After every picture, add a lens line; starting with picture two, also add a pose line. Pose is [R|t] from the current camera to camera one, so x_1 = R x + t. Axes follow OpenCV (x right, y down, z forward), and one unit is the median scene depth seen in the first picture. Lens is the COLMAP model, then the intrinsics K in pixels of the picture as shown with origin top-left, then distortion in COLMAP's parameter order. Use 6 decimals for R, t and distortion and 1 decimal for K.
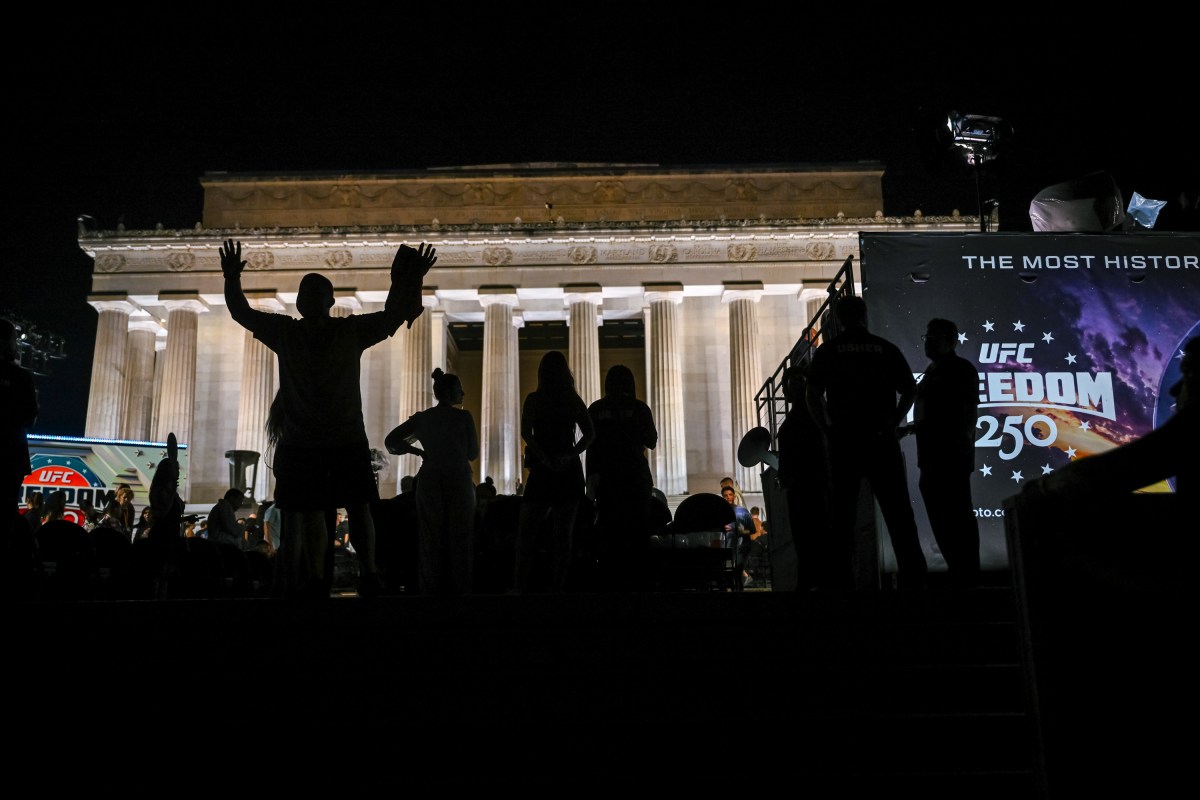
lens RADIAL K [[1286.4, 0, 637.1], [0, 1286.4, 391.9], [0, 0, 1]] dist [0.001601, 0.000000]
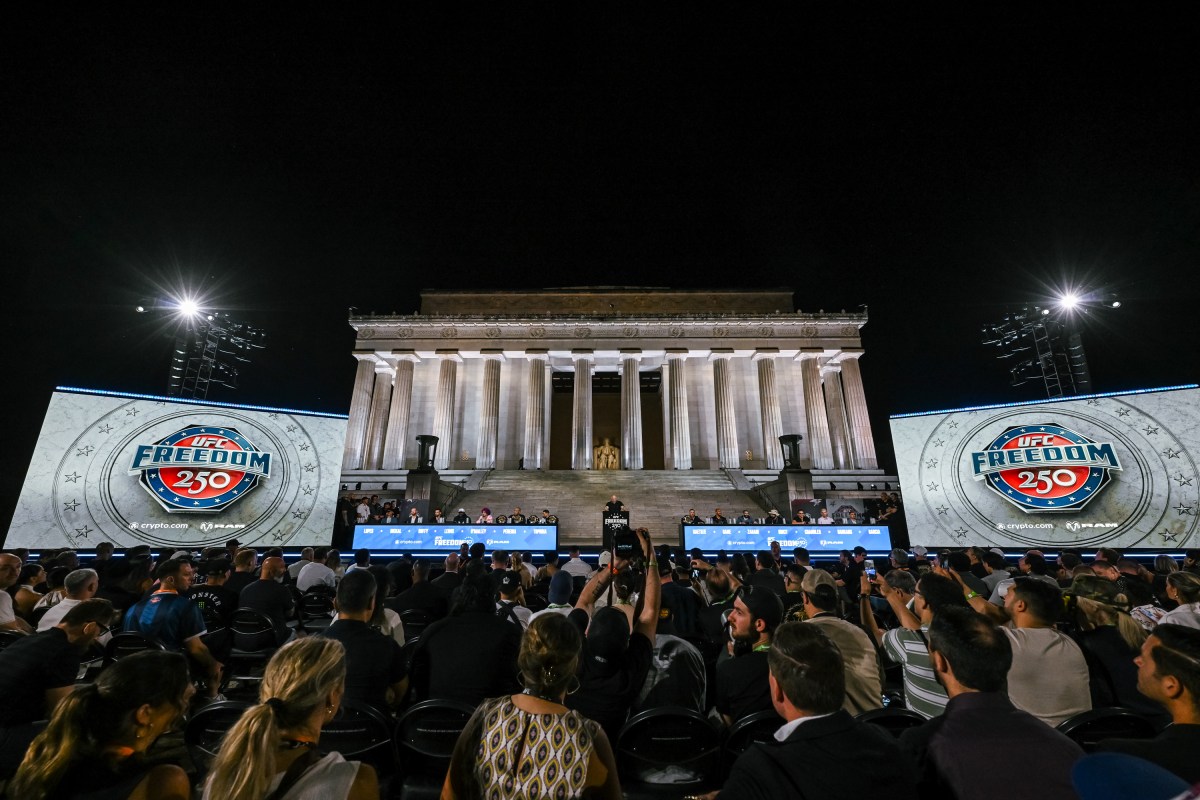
lens RADIAL K [[518.7, 0, 602.3], [0, 518.7, 398.6], [0, 0, 1]] dist [-0.000162, 0.000589]
pose [[0.999647, 0.014184, -0.022458, -0.064474], [-0.015447, 0.998247, -0.057126, 0.025783], [0.021608, 0.057452, 0.998114, 0.293069]]
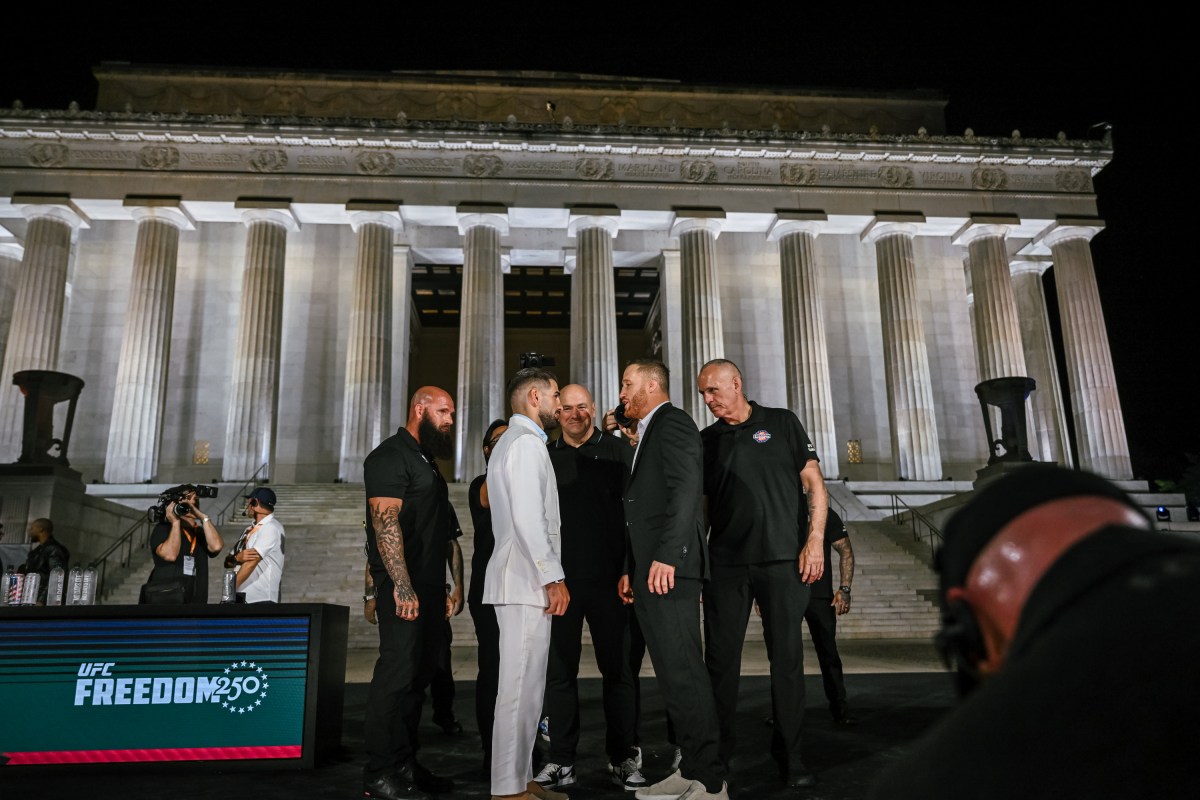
lens RADIAL K [[957.0, 0, 615.6], [0, 957.0, 408.2], [0, 0, 1]] dist [-0.007403, 0.007604]
pose [[0.996876, 0.019902, 0.076431, -0.071090], [-0.017837, 0.999460, -0.027613, 0.051853], [-0.076939, 0.026164, 0.996692, 0.435733]]
